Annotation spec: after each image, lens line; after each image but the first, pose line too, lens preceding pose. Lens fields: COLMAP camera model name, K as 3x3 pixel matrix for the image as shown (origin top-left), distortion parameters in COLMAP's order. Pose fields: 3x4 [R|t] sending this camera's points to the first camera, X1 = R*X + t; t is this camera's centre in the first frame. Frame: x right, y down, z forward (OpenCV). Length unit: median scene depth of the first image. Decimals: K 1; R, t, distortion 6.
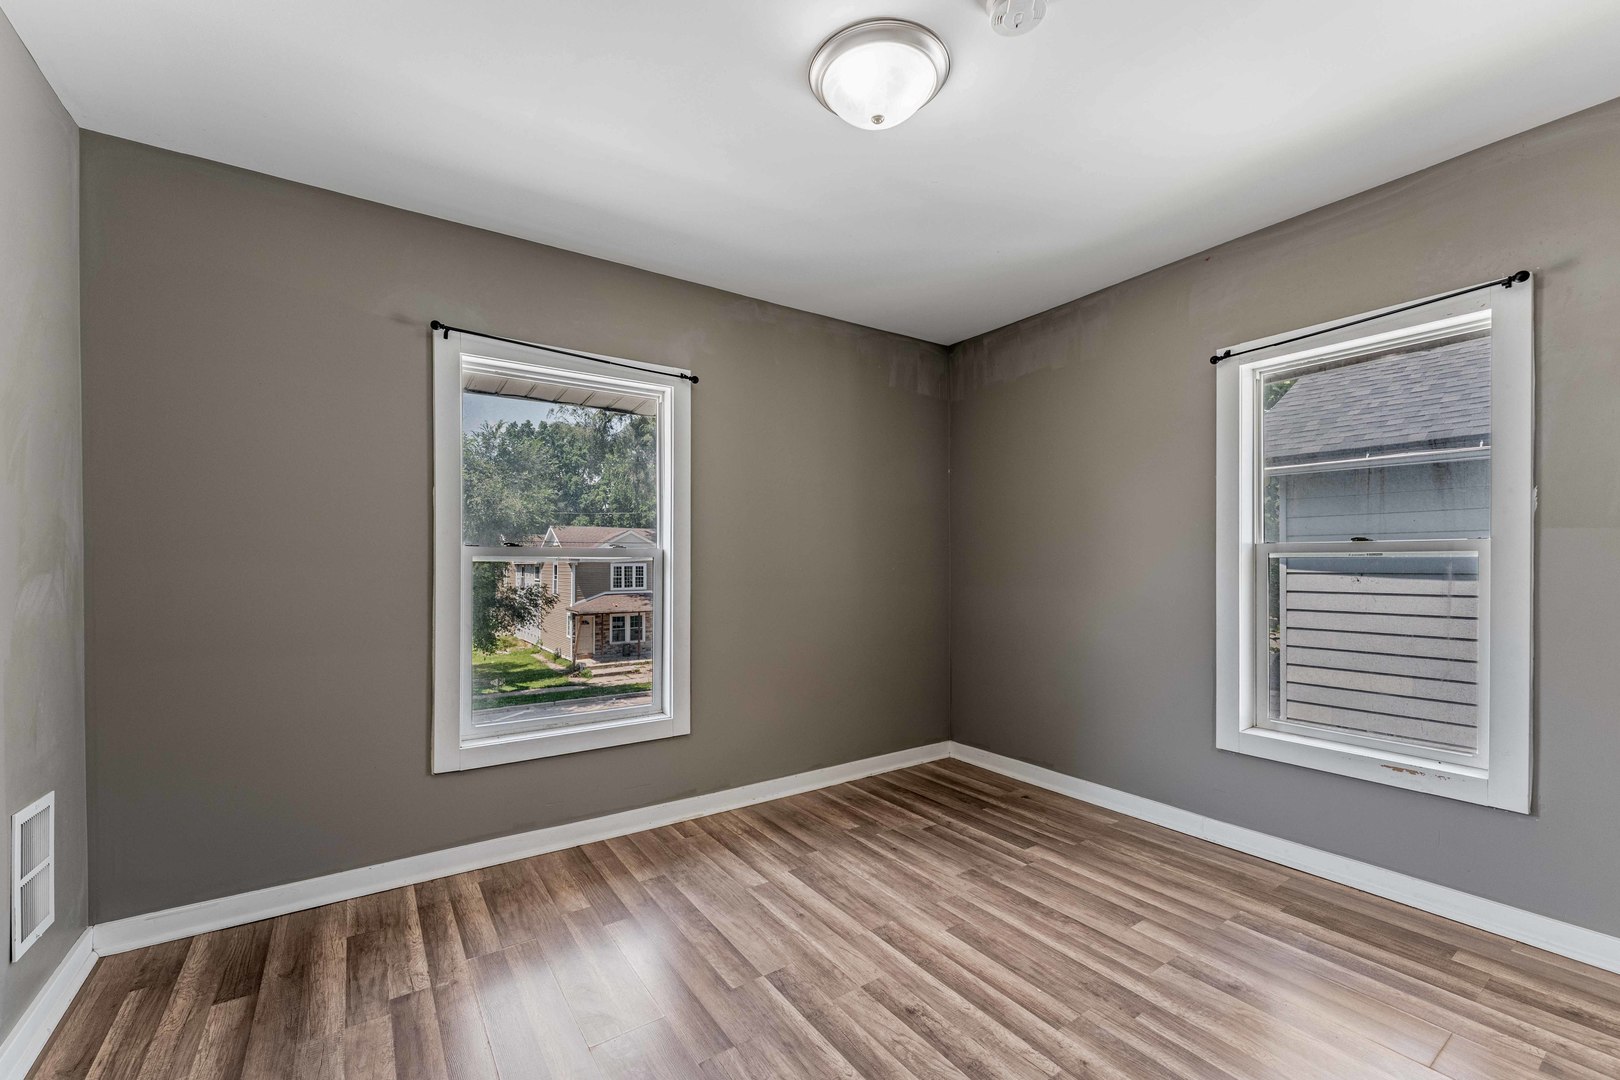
lens RADIAL K [[659.4, 0, 809.2], [0, 659.4, 567.0], [0, 0, 1]] dist [0.002259, -0.000810]
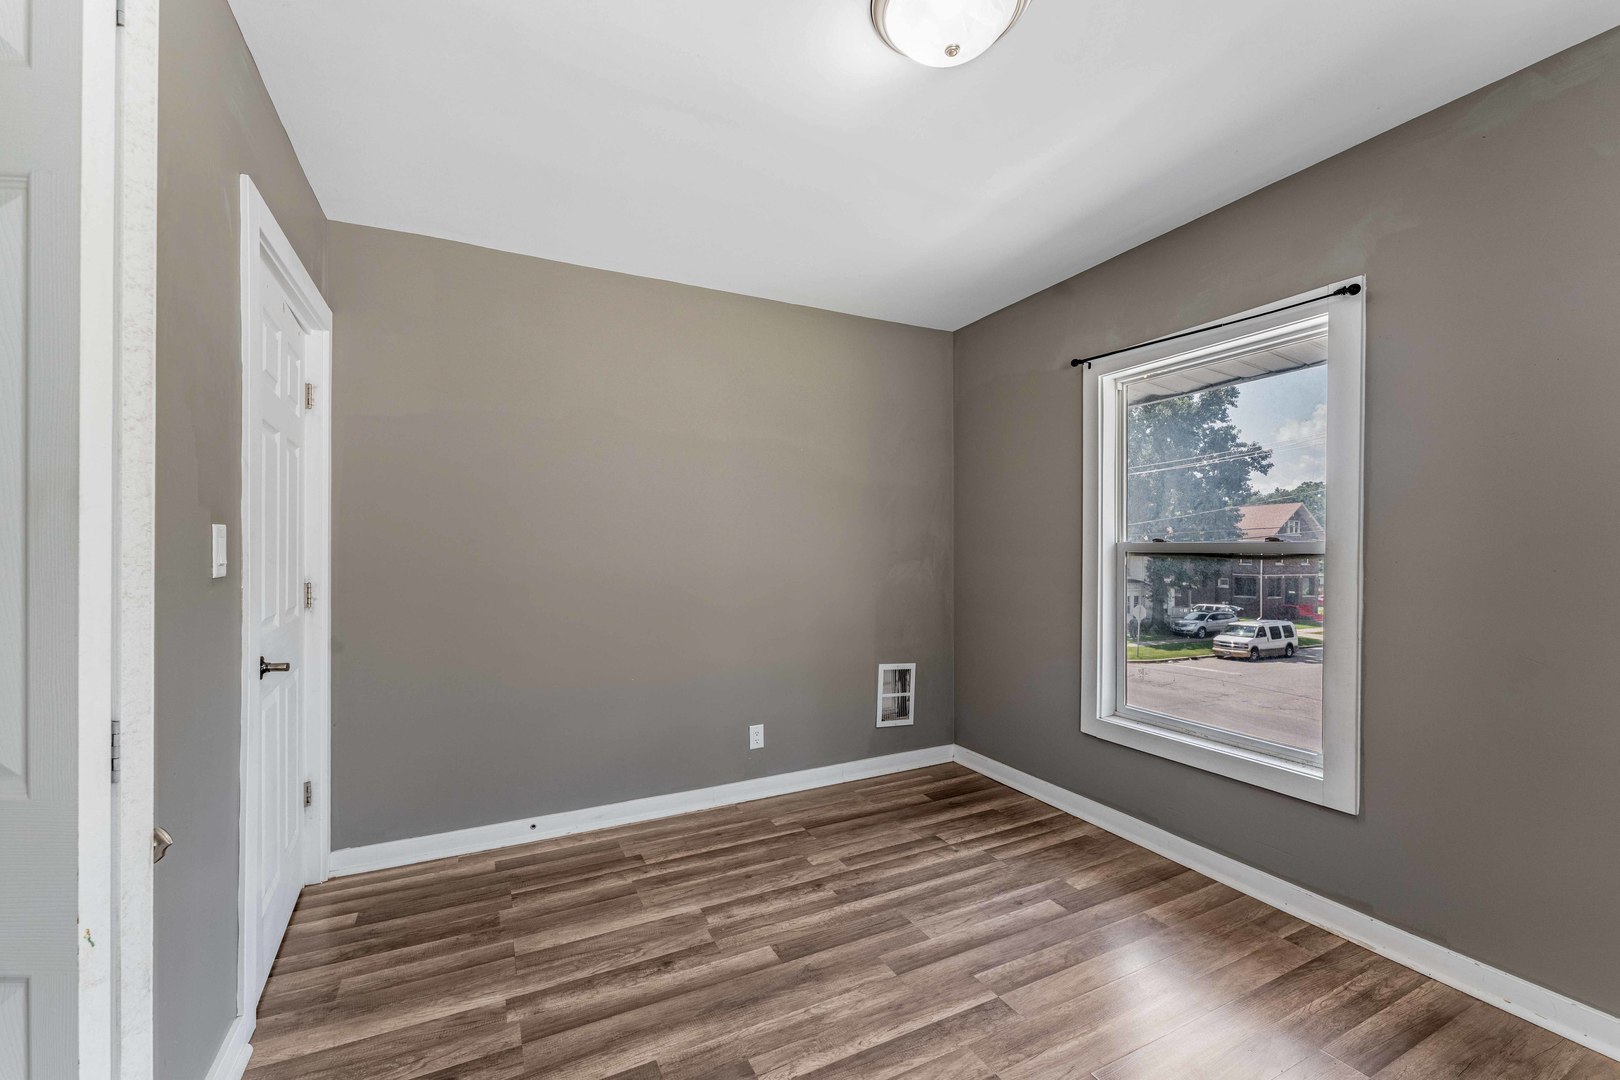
lens RADIAL K [[659.4, 0, 797.8], [0, 659.4, 561.8], [0, 0, 1]] dist [0.002259, -0.000810]
pose [[-0.146539, 0.017723, -0.989046, 0.919001], [-0.010033, 0.999761, 0.019402, -0.022331], [0.989154, 0.012766, -0.146326, 0.861428]]
